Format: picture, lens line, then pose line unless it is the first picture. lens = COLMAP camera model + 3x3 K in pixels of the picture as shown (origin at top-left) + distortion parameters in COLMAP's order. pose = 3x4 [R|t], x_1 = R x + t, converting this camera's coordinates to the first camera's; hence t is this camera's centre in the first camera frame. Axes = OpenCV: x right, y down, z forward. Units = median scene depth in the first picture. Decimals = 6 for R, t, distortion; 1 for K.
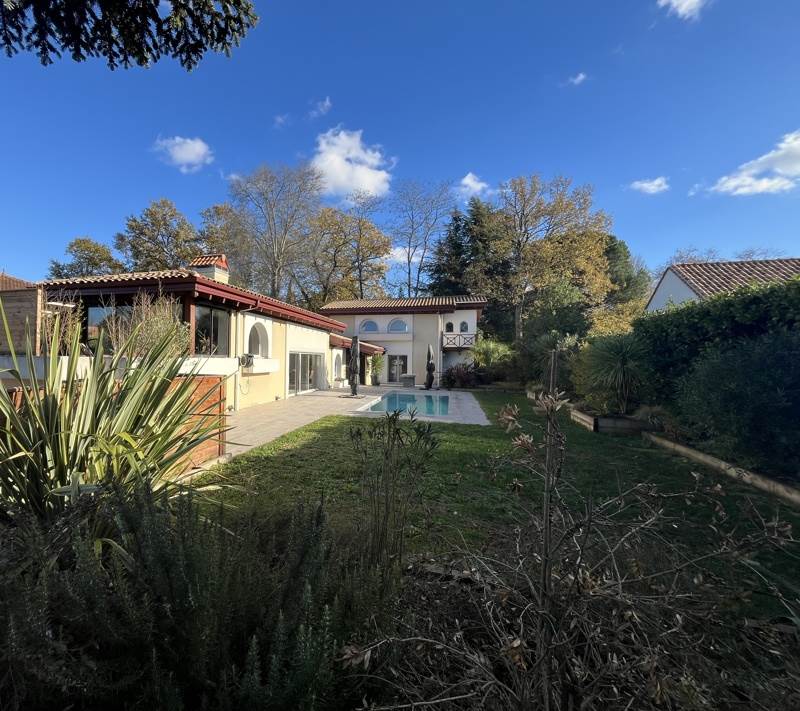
lens RADIAL K [[373.3, 0, 399.8], [0, 373.3, 354.2], [0, 0, 1]] dist [-0.000012, 0.000000]
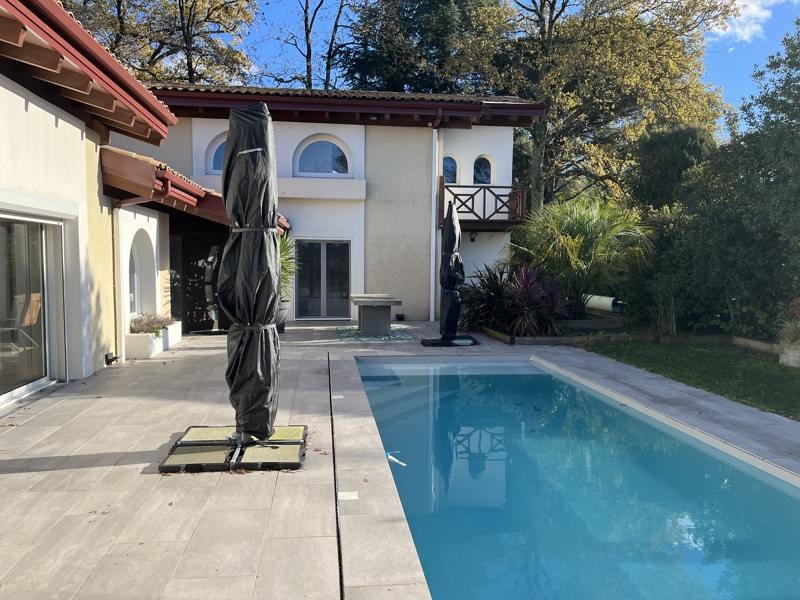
lens RADIAL K [[602.8, 0, 400.2], [0, 602.8, 301.8], [0, 0, 1]] dist [0.007667, 0.001091]
pose [[0.971451, -0.026789, 0.235723, -0.073547], [0.008658, 0.996946, 0.077618, 0.016088], [-0.237082, -0.073362, 0.968716, 0.447355]]
